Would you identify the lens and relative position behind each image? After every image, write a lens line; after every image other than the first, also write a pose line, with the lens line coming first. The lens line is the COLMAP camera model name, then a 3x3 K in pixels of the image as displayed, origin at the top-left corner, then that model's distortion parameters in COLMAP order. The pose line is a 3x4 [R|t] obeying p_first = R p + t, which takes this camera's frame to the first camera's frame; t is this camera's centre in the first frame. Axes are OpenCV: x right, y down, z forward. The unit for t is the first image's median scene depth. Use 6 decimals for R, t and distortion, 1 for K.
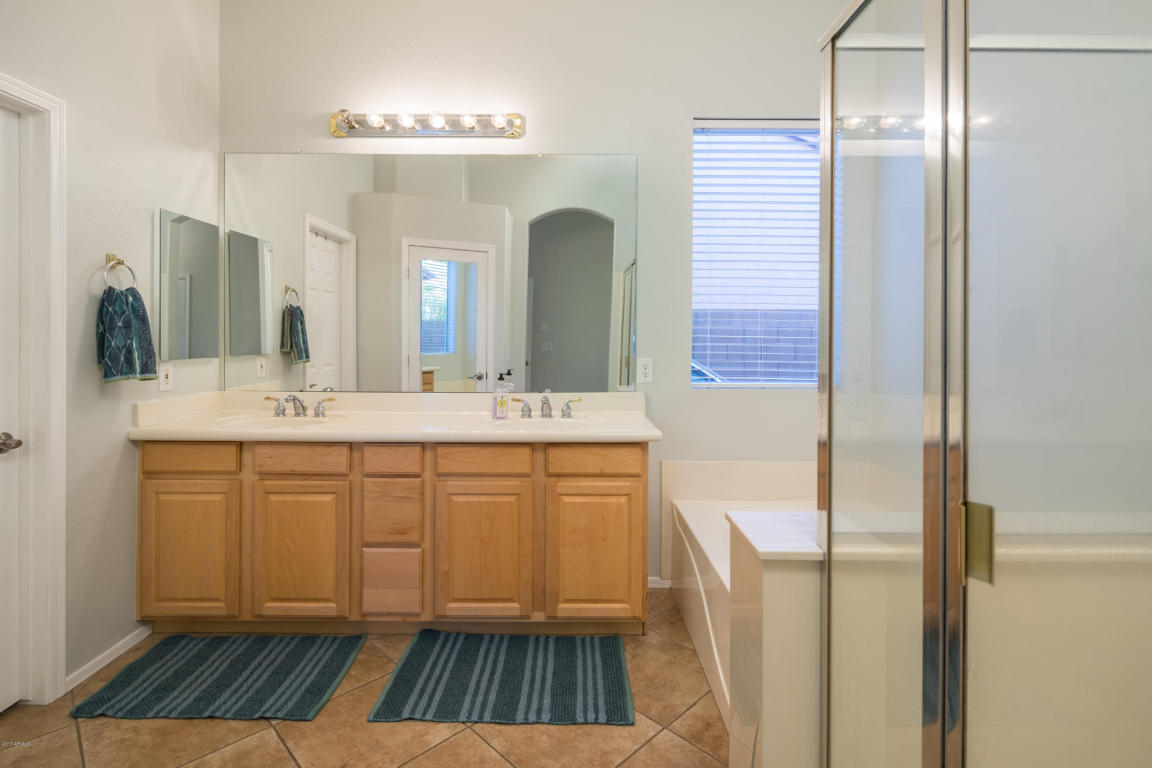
lens RADIAL K [[565.0, 0, 576.0], [0, 565.0, 352.2], [0, 0, 1]] dist [-0.000368, -0.000041]
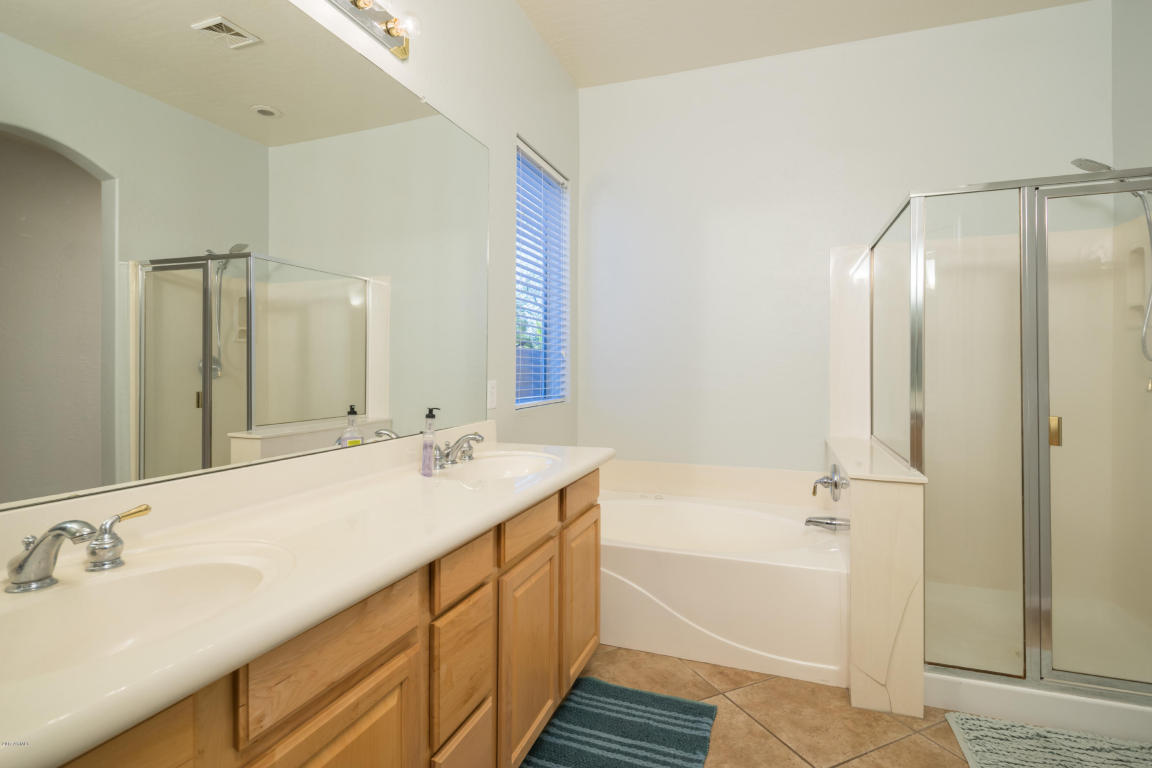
lens RADIAL K [[565.0, 0, 576.0], [0, 565.0, 352.2], [0, 0, 1]] dist [-0.000368, -0.000041]
pose [[0.341111, 0.006390, 0.940001, -0.825979], [0.025634, 0.999542, -0.016097, -0.016555], [-0.939673, 0.029587, 0.340791, 0.692722]]
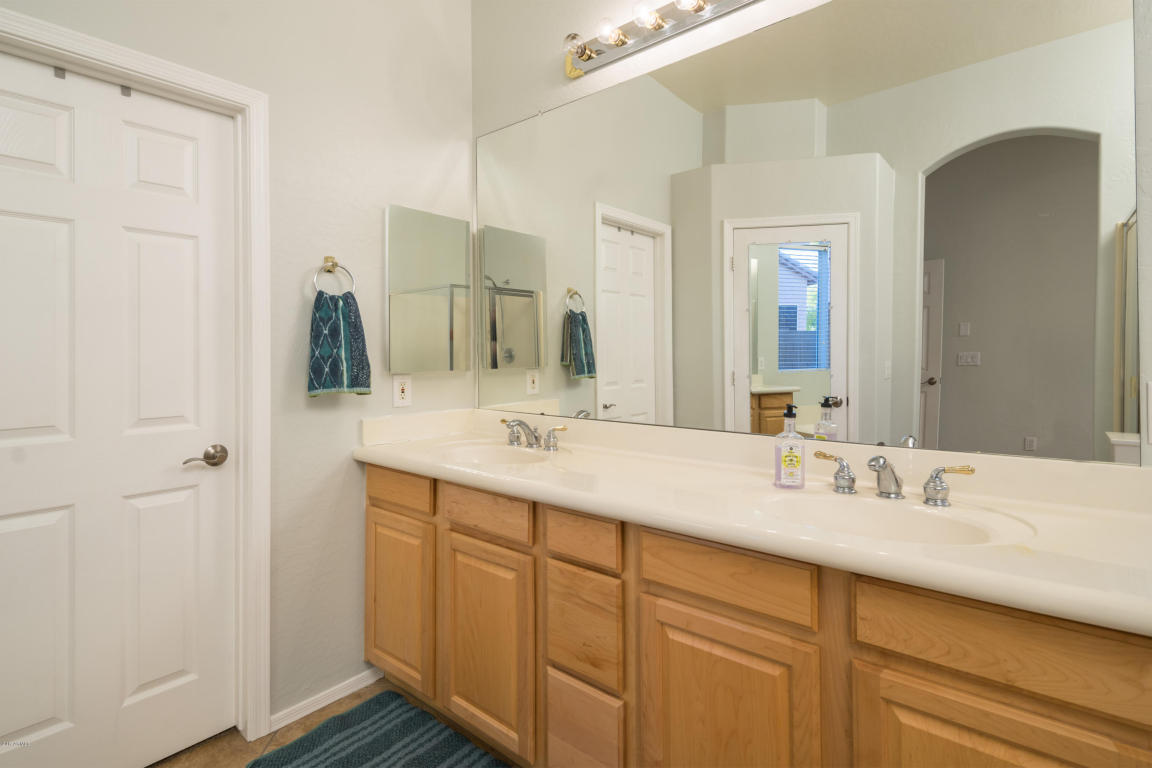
lens RADIAL K [[565.0, 0, 576.0], [0, 565.0, 352.2], [0, 0, 1]] dist [-0.000368, -0.000041]
pose [[0.763147, -0.013309, -0.646088, 0.070074], [-0.006285, 0.999588, -0.028015, 0.005207], [0.646195, 0.025440, 0.762748, 0.521605]]
